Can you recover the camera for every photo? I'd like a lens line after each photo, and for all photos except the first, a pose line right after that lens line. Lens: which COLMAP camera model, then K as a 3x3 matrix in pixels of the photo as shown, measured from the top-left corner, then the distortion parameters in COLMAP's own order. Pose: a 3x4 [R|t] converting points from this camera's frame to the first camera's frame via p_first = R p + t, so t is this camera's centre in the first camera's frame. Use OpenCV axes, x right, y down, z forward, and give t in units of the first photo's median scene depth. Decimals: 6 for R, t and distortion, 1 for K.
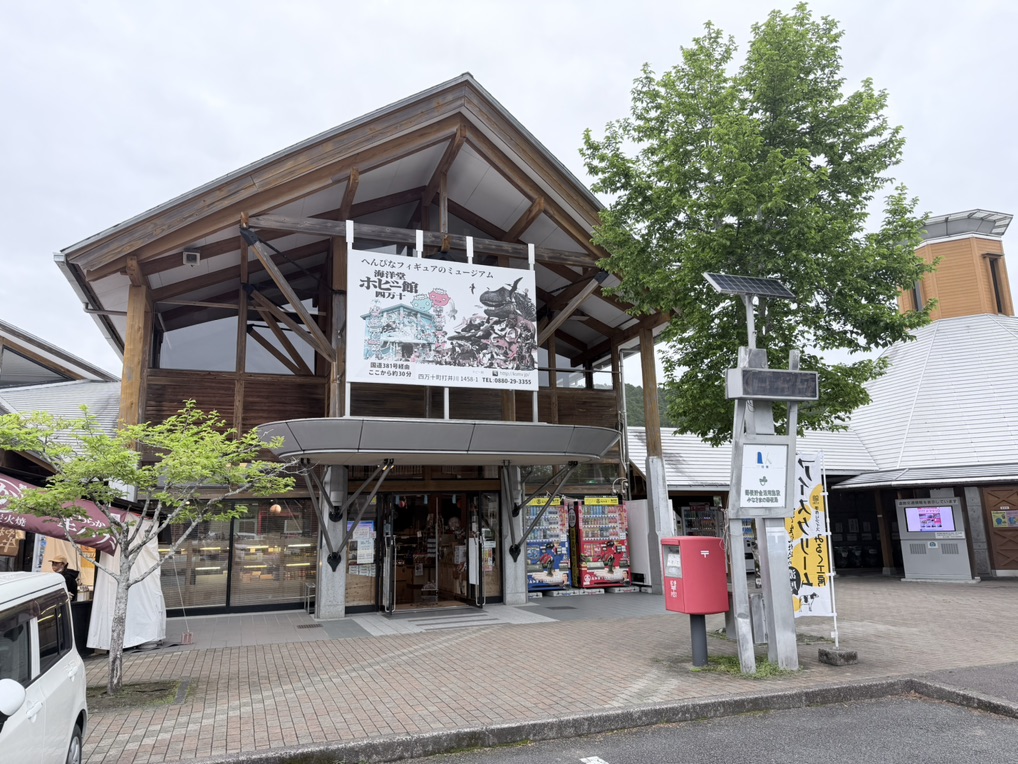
lens RADIAL K [[709.4, 0, 486.6], [0, 709.4, 381.5], [0, 0, 1]] dist [0.099566, -0.020035]
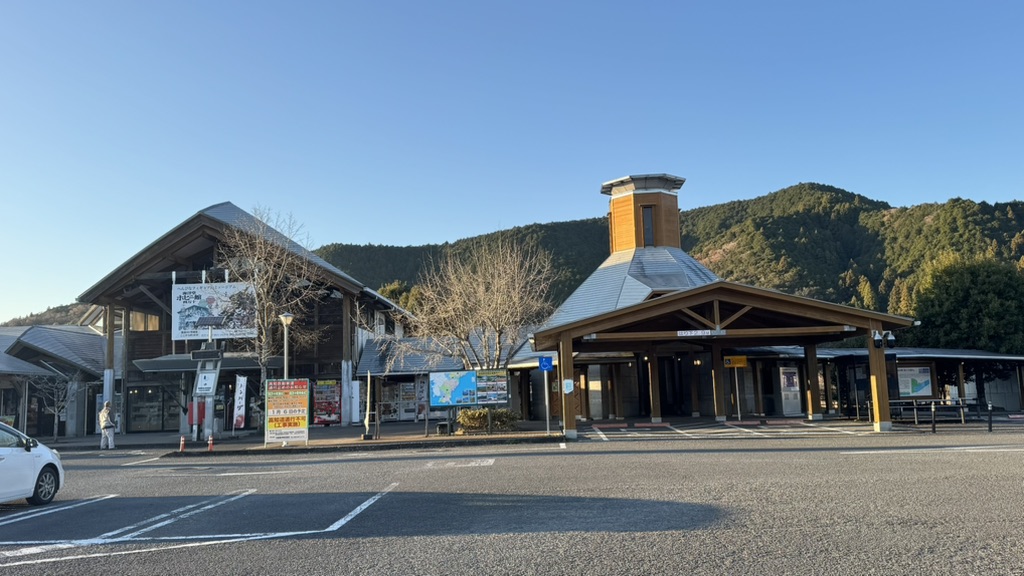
lens RADIAL K [[824.2, 0, 514.4], [0, 824.2, 287.6], [0, 0, 1]] dist [-0.000133, -0.004940]
pose [[0.938512, -0.050897, -0.341473, 1.792213], [0.079858, 0.994254, 0.071291, -0.272019], [0.335882, -0.094177, 0.937184, -1.194284]]
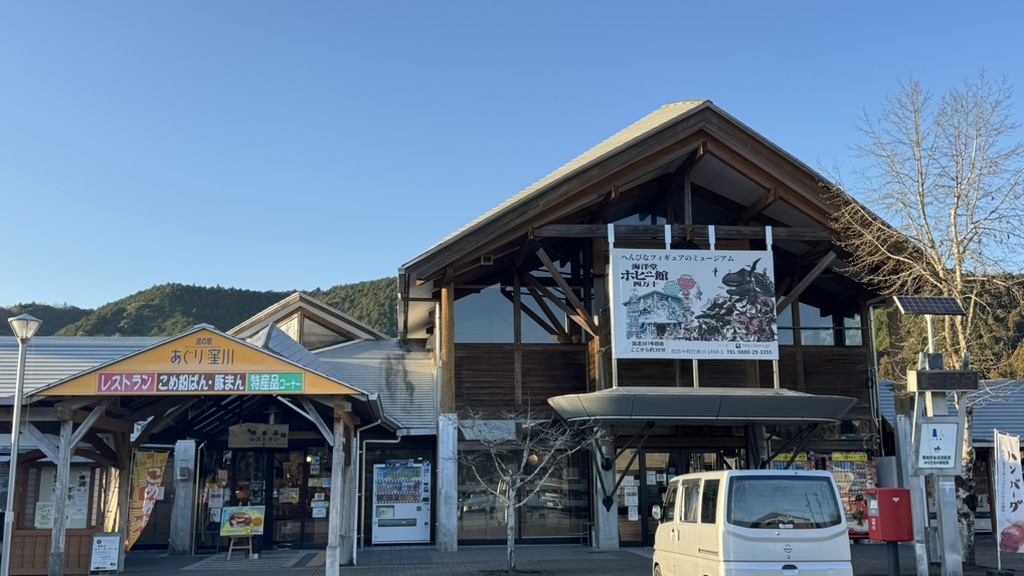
lens RADIAL K [[1017.8, 0, 519.1], [0, 1017.8, 295.1], [0, 0, 1]] dist [0.226657, 0.000000]
pose [[0.978326, -0.028283, -0.205132, 0.009326], [0.033131, 0.999246, 0.020237, -0.140743], [0.204405, -0.026594, 0.978525, -0.718799]]
